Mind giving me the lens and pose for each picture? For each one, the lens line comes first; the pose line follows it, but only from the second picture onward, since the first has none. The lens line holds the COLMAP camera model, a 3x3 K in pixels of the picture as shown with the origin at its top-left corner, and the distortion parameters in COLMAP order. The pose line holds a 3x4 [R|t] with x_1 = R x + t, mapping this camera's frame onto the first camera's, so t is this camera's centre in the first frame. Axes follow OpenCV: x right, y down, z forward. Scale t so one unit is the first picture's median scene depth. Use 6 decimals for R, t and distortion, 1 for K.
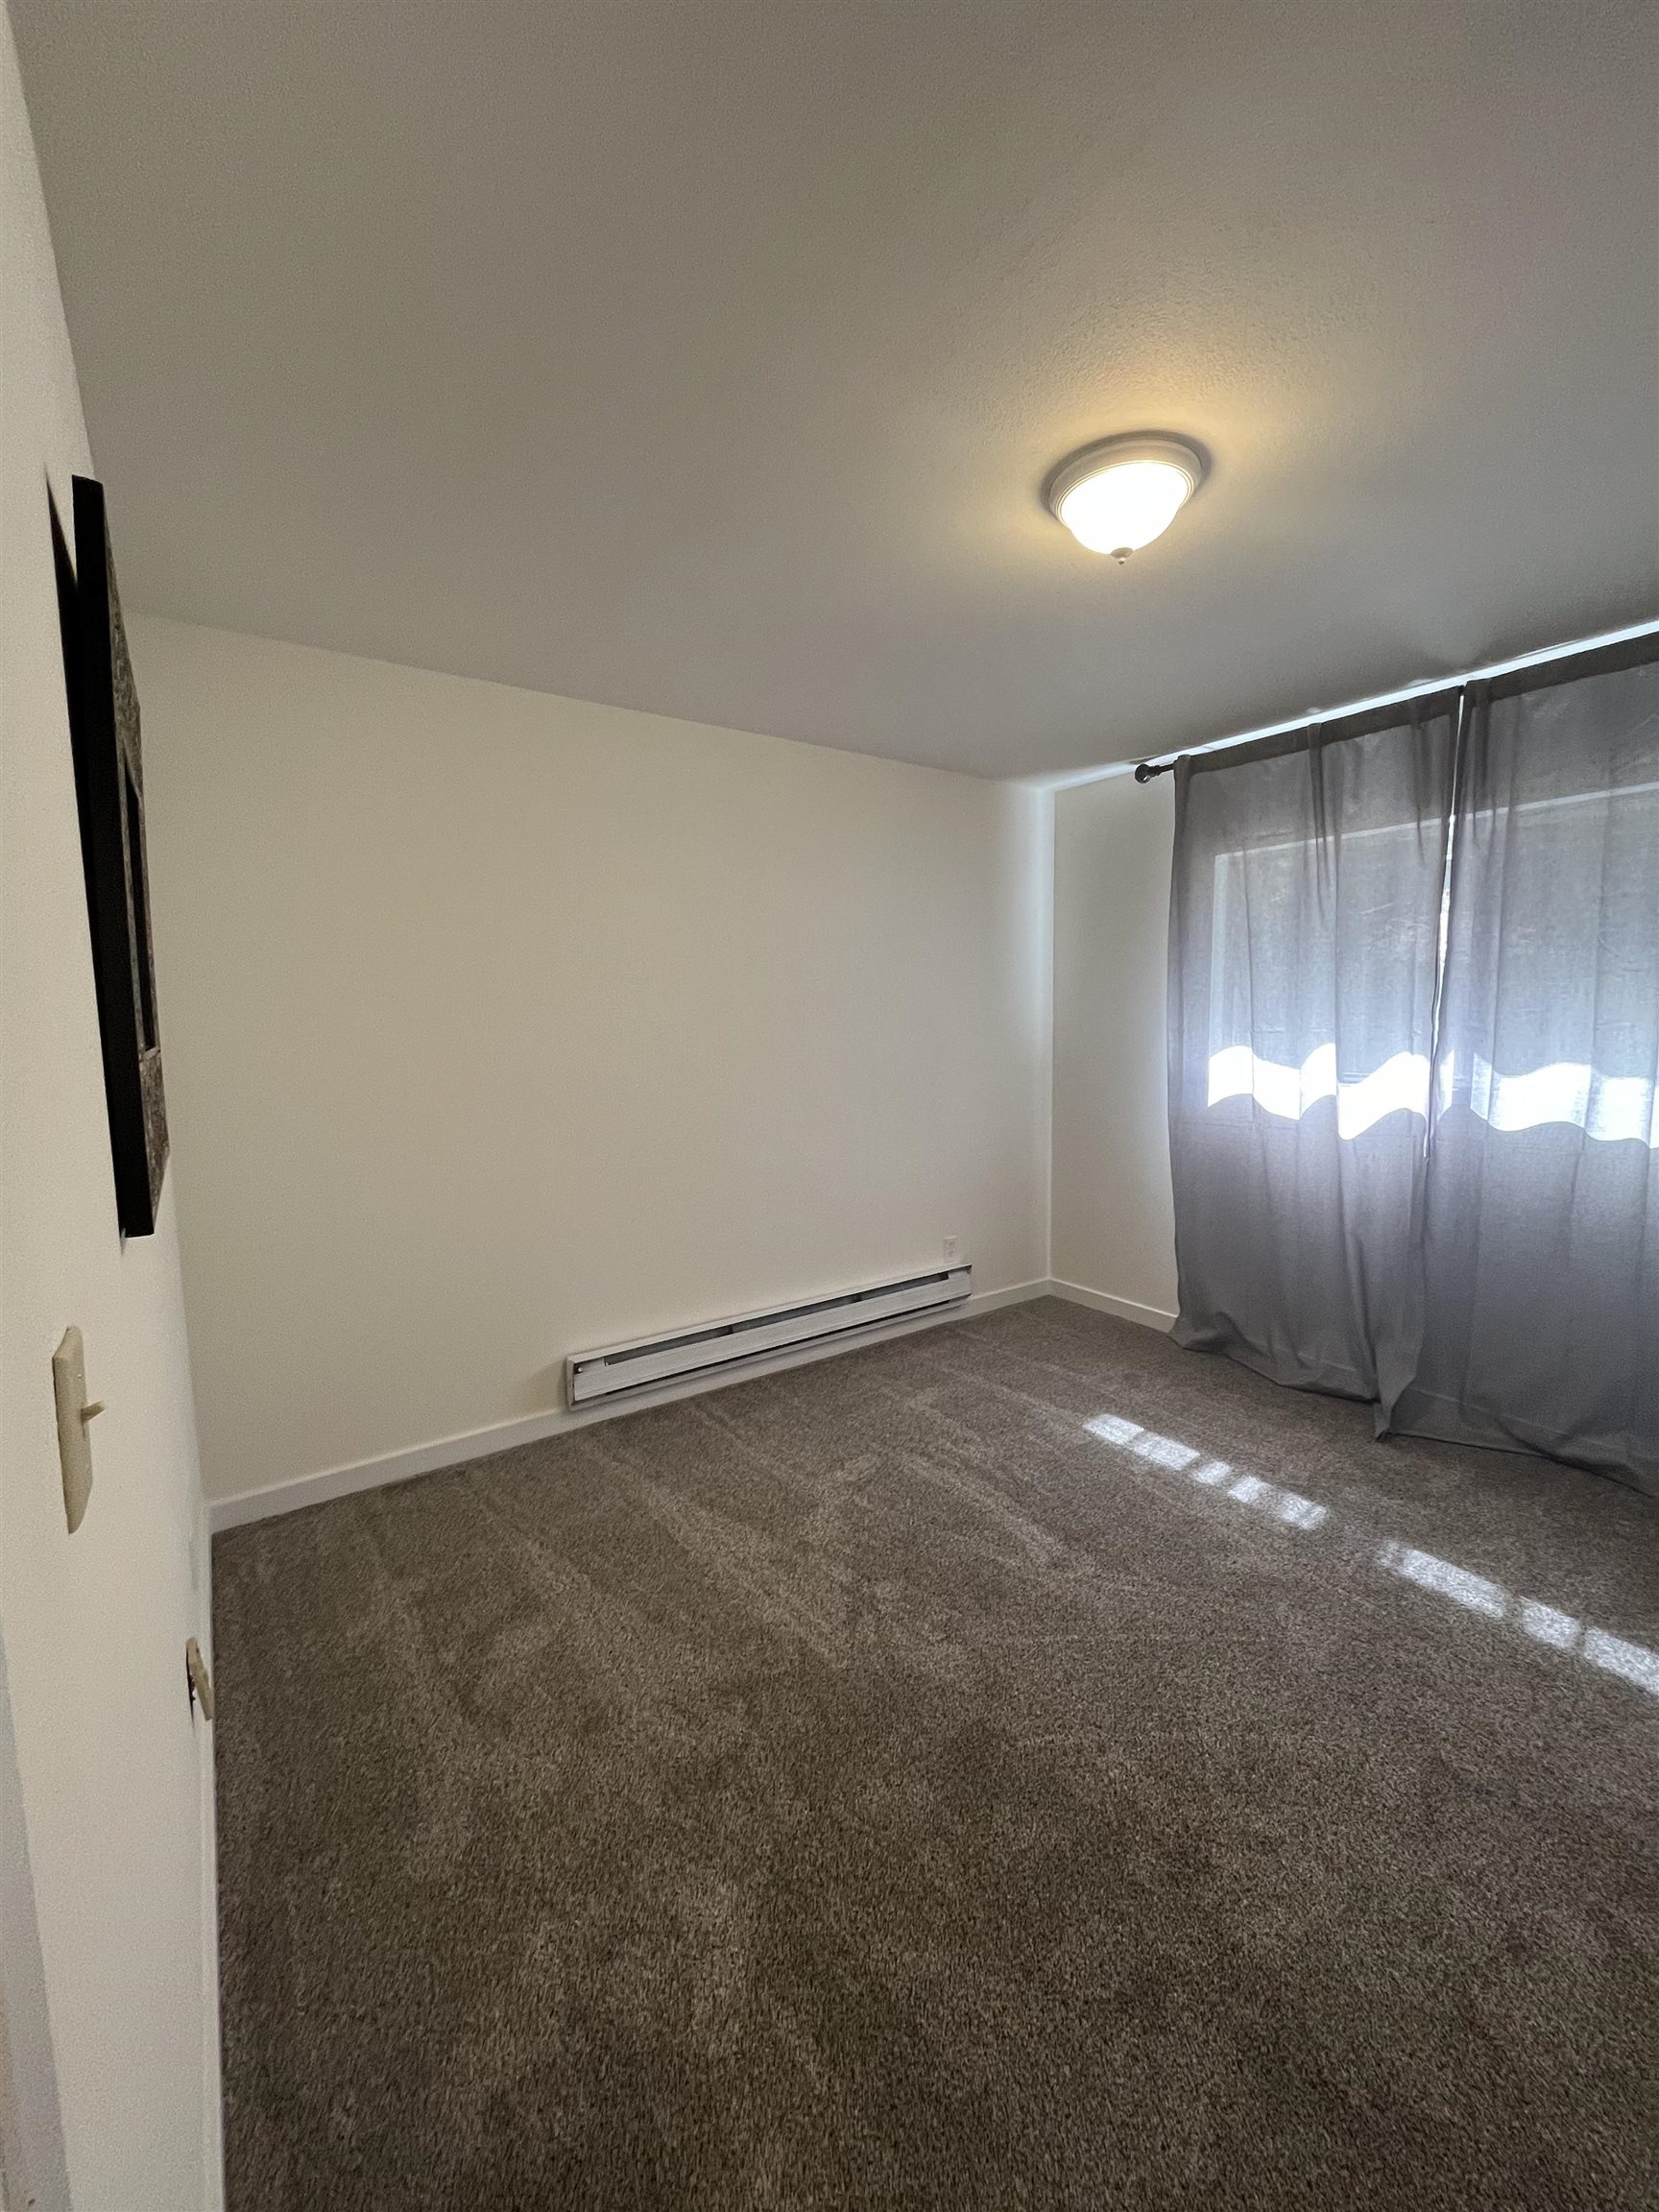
lens RADIAL K [[893.5, 0, 831.8], [0, 893.5, 1106.6], [0, 0, 1]] dist [-0.001010, -0.000263]
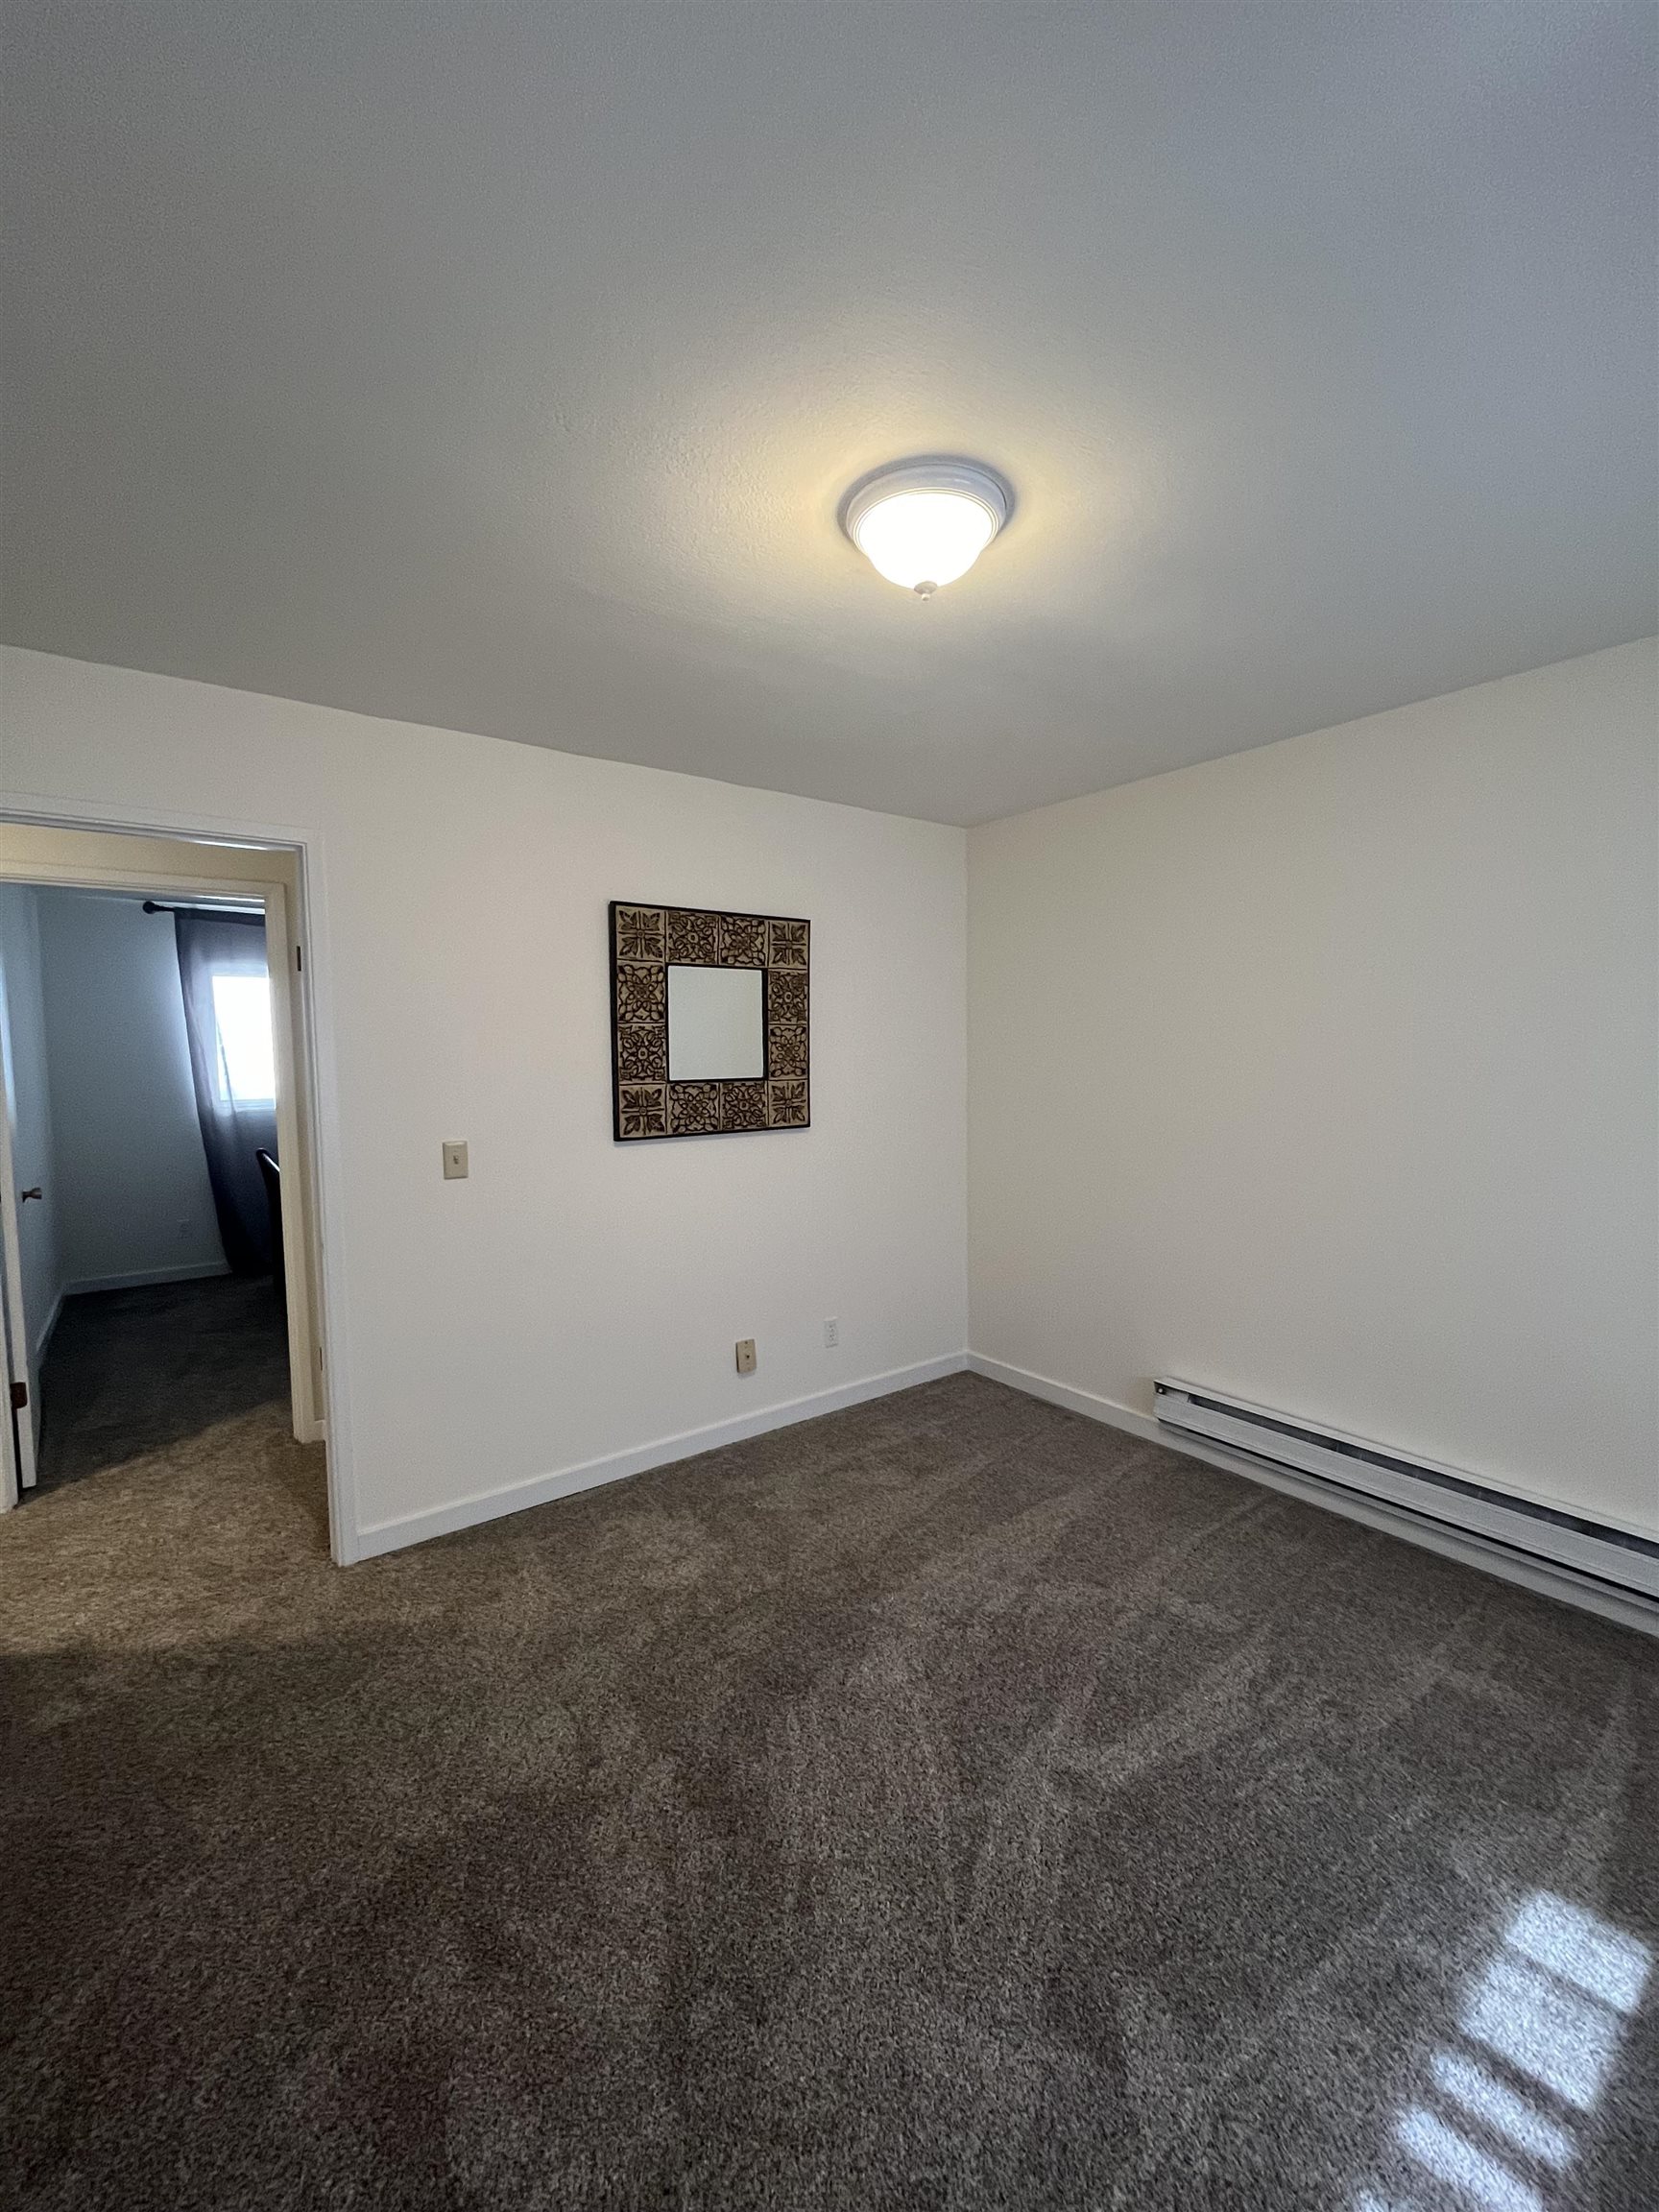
lens RADIAL K [[893.5, 0, 831.8], [0, 893.5, 1106.6], [0, 0, 1]] dist [-0.001010, -0.000263]
pose [[0.032548, 0.084761, -0.995870, 0.783647], [-0.097820, 0.991884, 0.081225, -0.095772], [0.994672, 0.094773, 0.040575, 0.562807]]
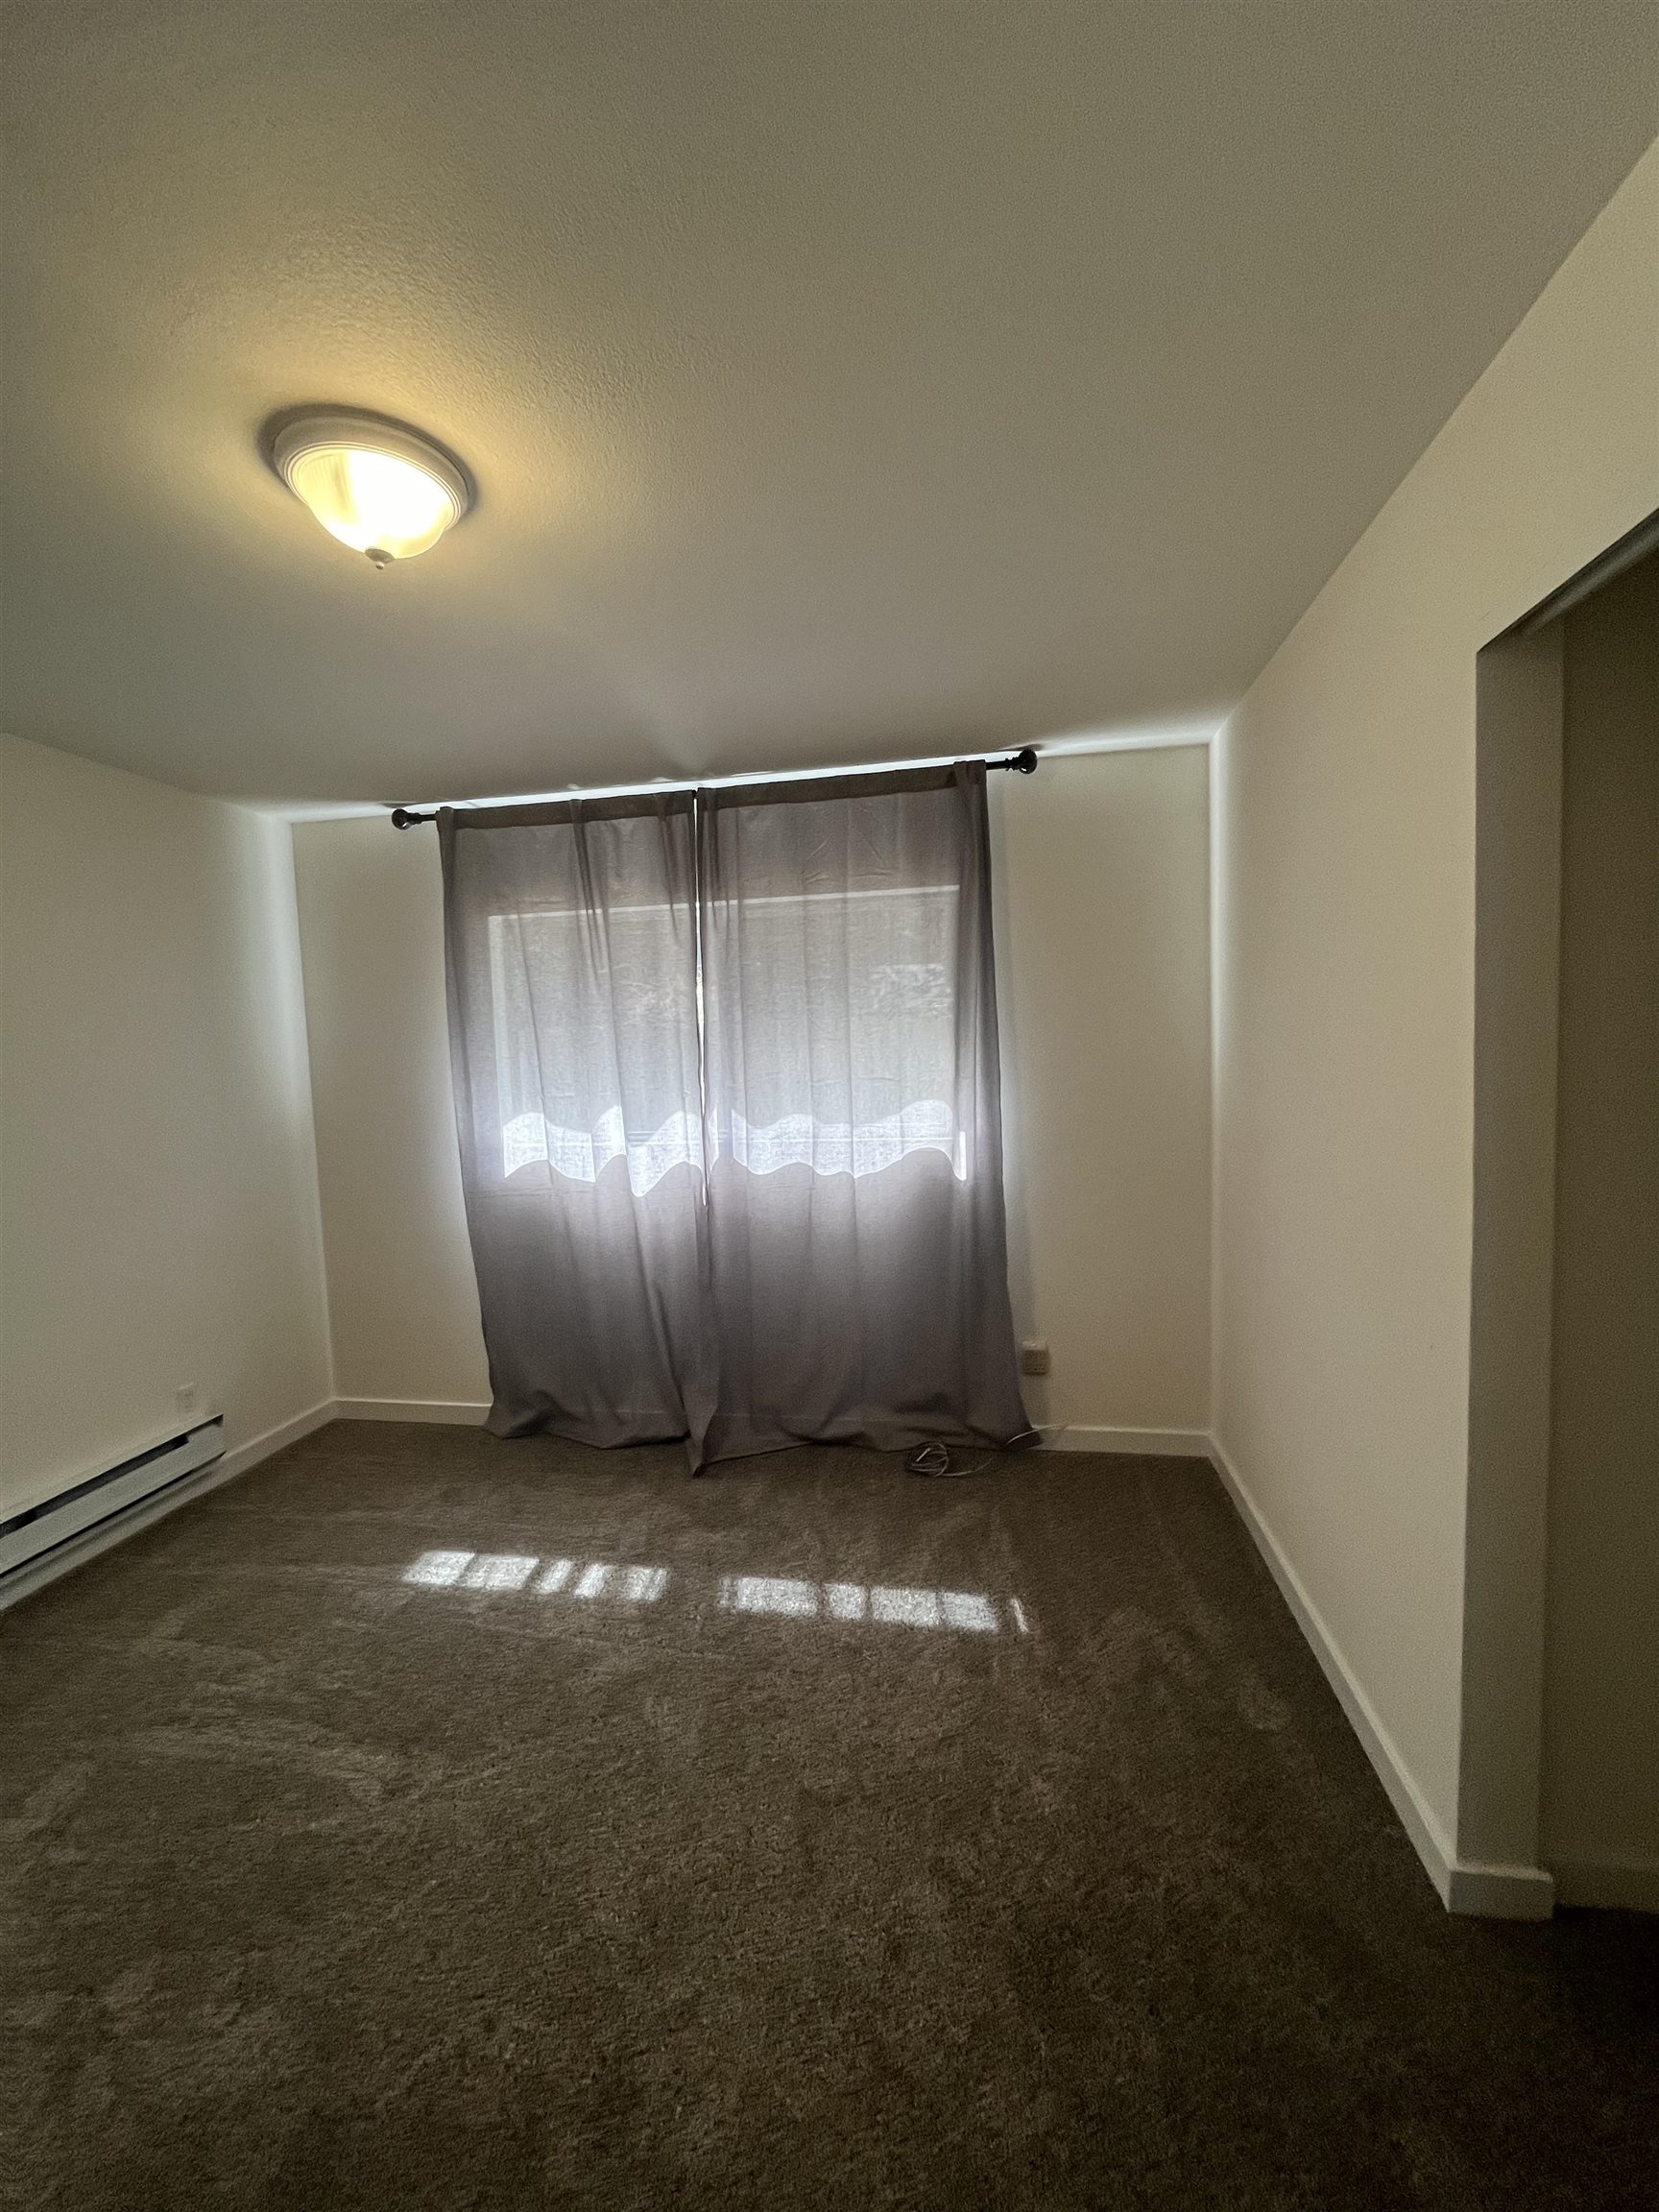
lens RADIAL K [[893.5, 0, 831.8], [0, 893.5, 1106.6], [0, 0, 1]] dist [-0.001010, -0.000263]
pose [[0.708837, -0.058060, 0.702979, 0.004405], [0.097595, 0.995094, -0.016222, -0.031947], [-0.698589, 0.080106, 0.711025, 0.093829]]
